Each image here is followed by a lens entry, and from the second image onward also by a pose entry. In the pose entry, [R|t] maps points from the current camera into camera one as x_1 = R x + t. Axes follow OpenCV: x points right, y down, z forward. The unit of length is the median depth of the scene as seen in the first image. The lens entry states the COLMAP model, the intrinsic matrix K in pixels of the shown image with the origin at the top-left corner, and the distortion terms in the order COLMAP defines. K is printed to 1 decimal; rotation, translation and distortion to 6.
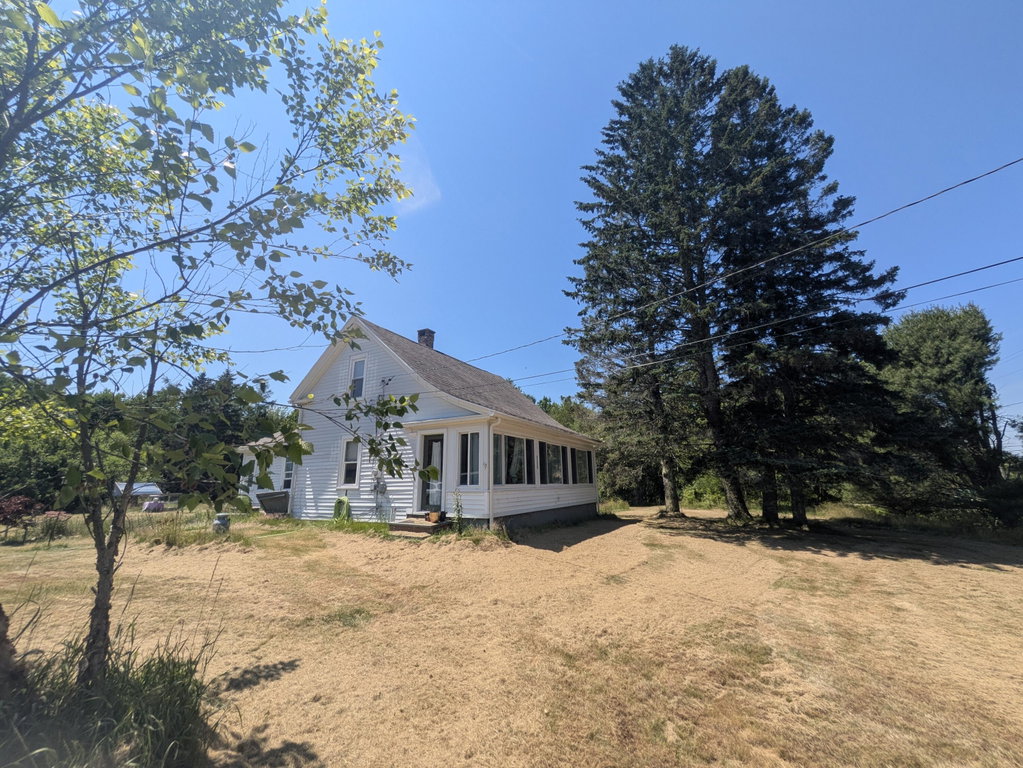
lens RADIAL K [[407.9, 0, 516.1], [0, 407.9, 382.7], [0, 0, 1]] dist [-0.002158, -0.000189]
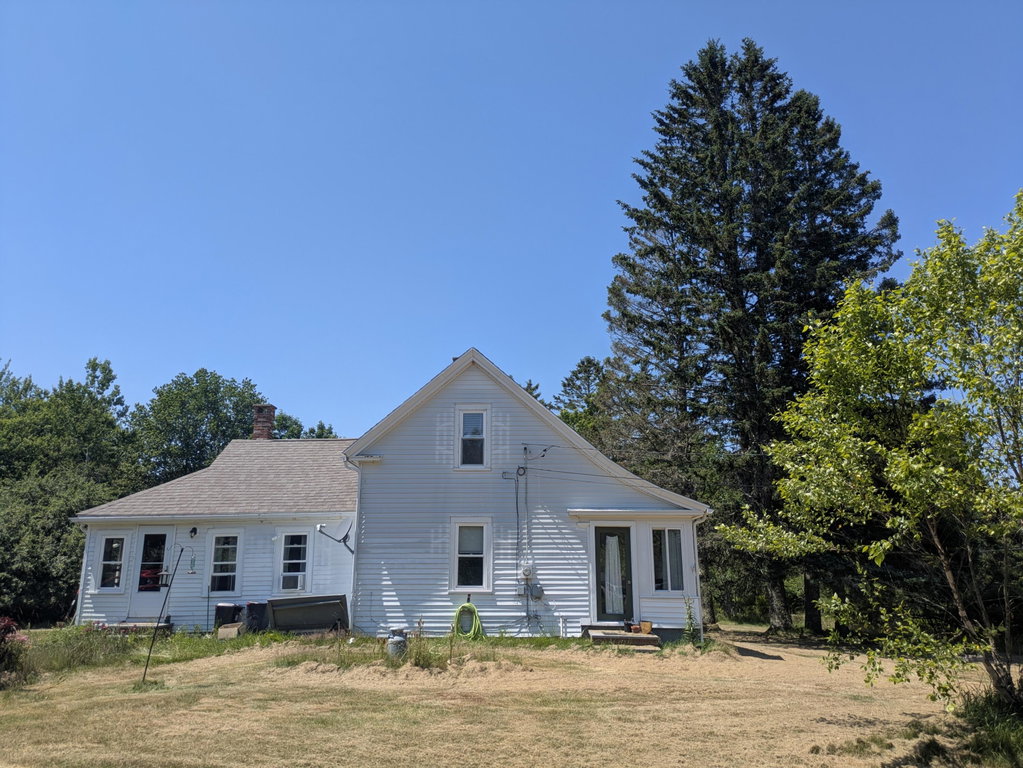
lens RADIAL K [[744.1, 0, 510.3], [0, 744.1, 385.2], [0, 0, 1]] dist [-0.002251, 0.001125]
pose [[0.891037, 0.132274, 0.434231, -1.051518], [-0.127503, 0.991021, -0.040246, -0.066381], [-0.435656, -0.019505, 0.899902, -0.237059]]
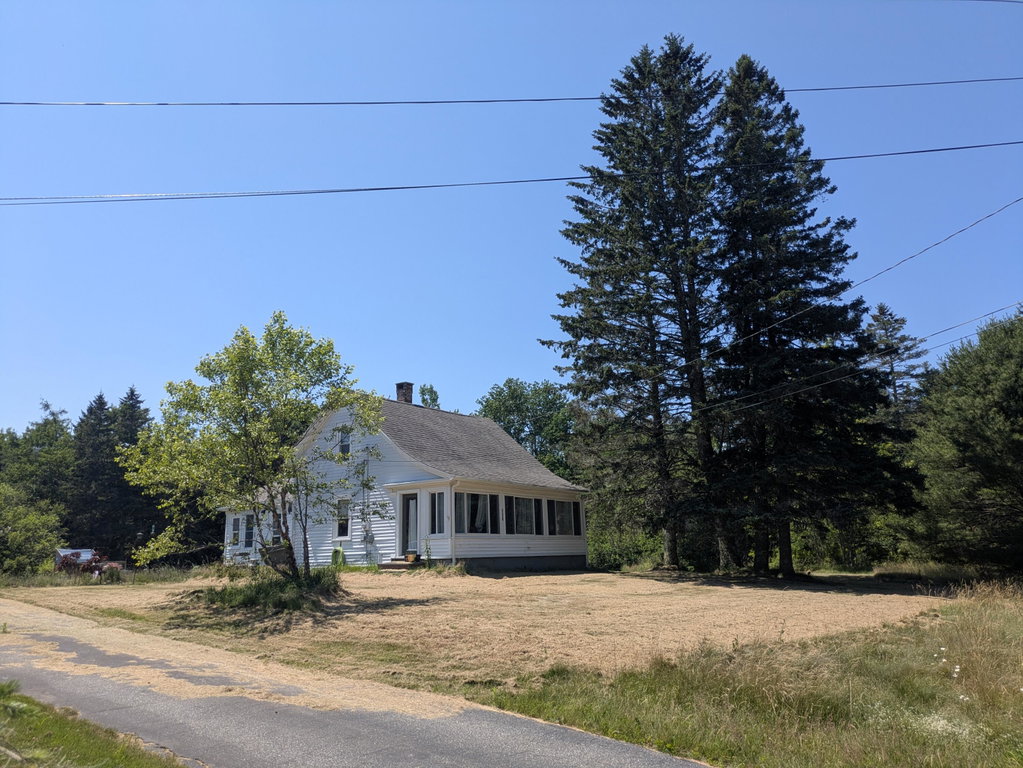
lens RADIAL K [[744.1, 0, 508.3], [0, 744.1, 382.8], [0, 0, 1]] dist [-0.002251, 0.001125]
pose [[0.993571, -0.040367, -0.105772, 0.337364], [0.042201, 0.998994, 0.015162, -0.224724], [0.105053, -0.019528, 0.994275, -1.168793]]
